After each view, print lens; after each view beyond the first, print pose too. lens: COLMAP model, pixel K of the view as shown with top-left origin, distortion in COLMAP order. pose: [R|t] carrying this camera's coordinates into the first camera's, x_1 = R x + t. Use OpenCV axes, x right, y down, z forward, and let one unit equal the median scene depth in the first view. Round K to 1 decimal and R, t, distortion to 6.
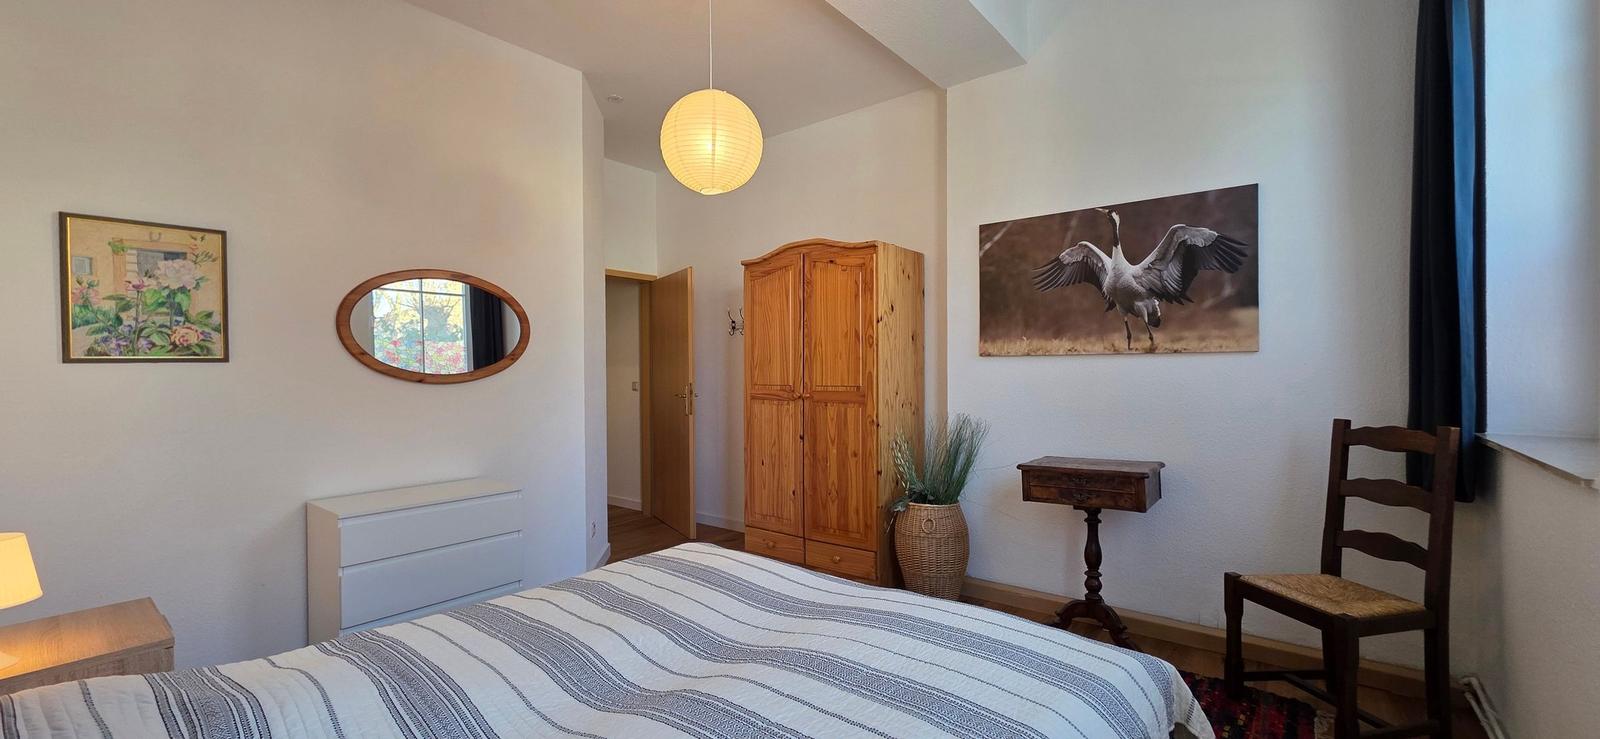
lens RADIAL K [[637.6, 0, 795.2], [0, 637.6, 369.1], [0, 0, 1]] dist [0.000934, 0.000014]
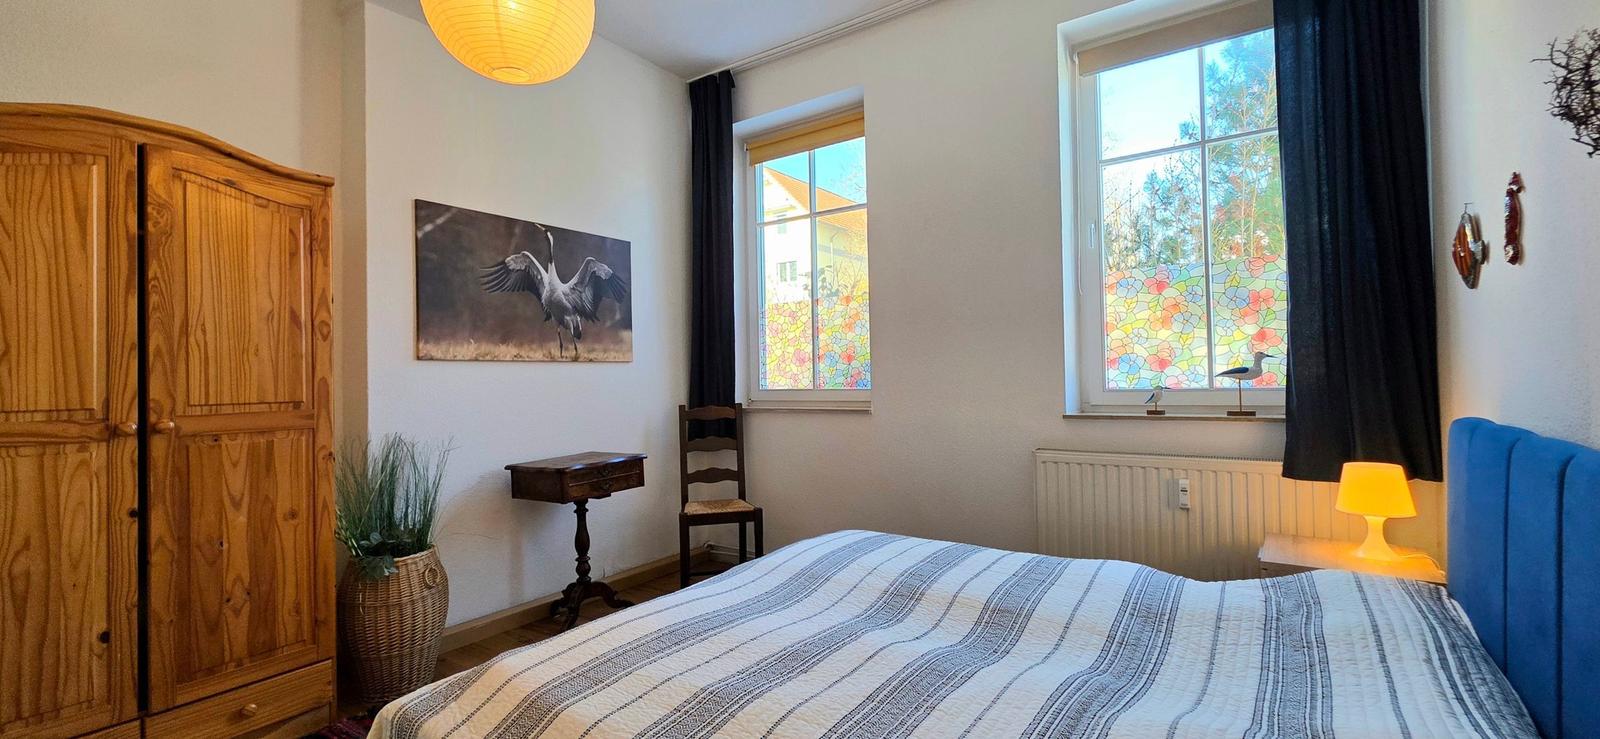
lens RADIAL K [[663.5, 0, 800.0], [0, 663.5, 369.5], [0, 0, 1]] dist [0.000494, -0.000113]
pose [[-0.057600, 0.021571, 0.998107, -0.629425], [0.024925, 0.999486, -0.020162, 0.023113], [-0.998029, 0.023716, -0.058108, 0.612087]]
